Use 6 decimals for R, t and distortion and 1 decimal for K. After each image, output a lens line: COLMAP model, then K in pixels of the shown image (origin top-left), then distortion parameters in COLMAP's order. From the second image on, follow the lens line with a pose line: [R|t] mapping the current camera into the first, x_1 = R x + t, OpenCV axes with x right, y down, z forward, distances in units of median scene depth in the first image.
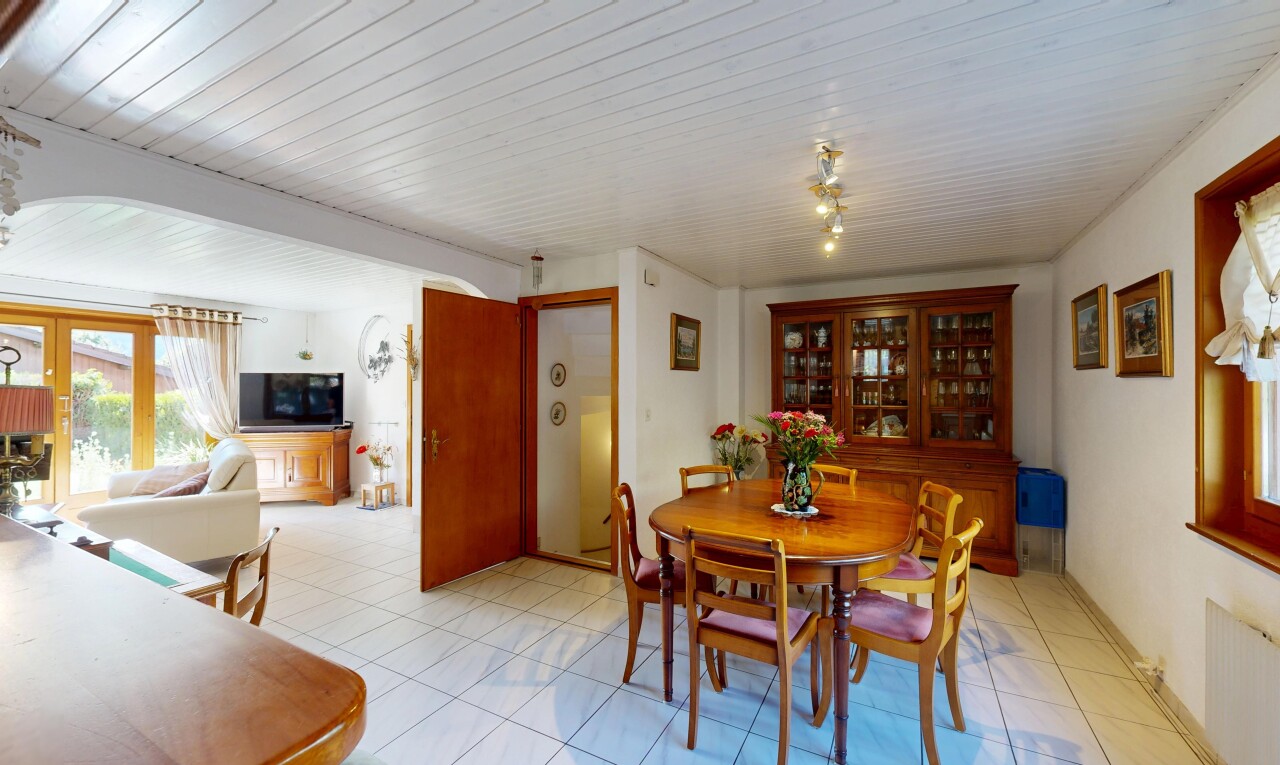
lens RADIAL K [[495.6, 0, 641.0], [0, 495.6, 384.5], [0, 0, 1]] dist [-0.009110, -0.000590]
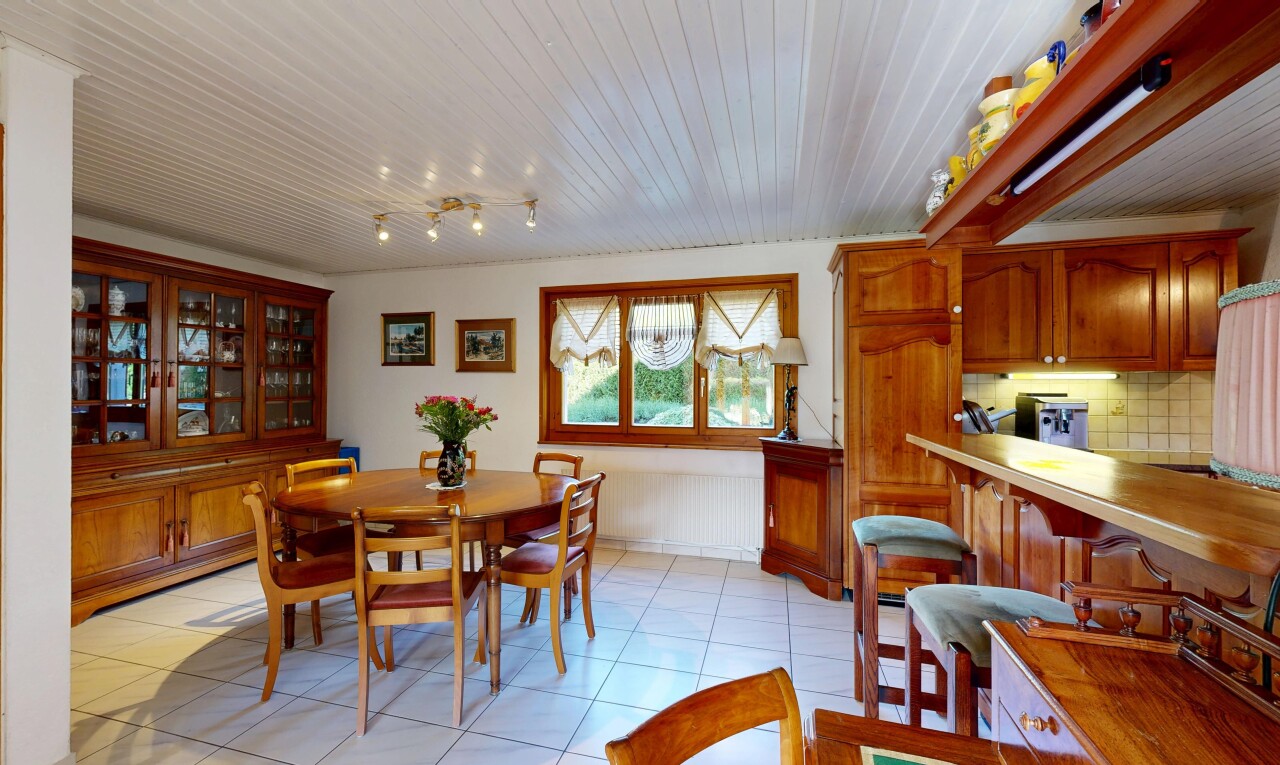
lens RADIAL K [[495.6, 0, 642.0], [0, 495.6, 382.2], [0, 0, 1]] dist [-0.009110, -0.000590]
pose [[-0.229163, -0.000248, 0.973388, -0.542511], [-0.008219, 0.999965, -0.001680, 0.011520], [-0.973353, -0.008385, -0.229157, 0.539193]]
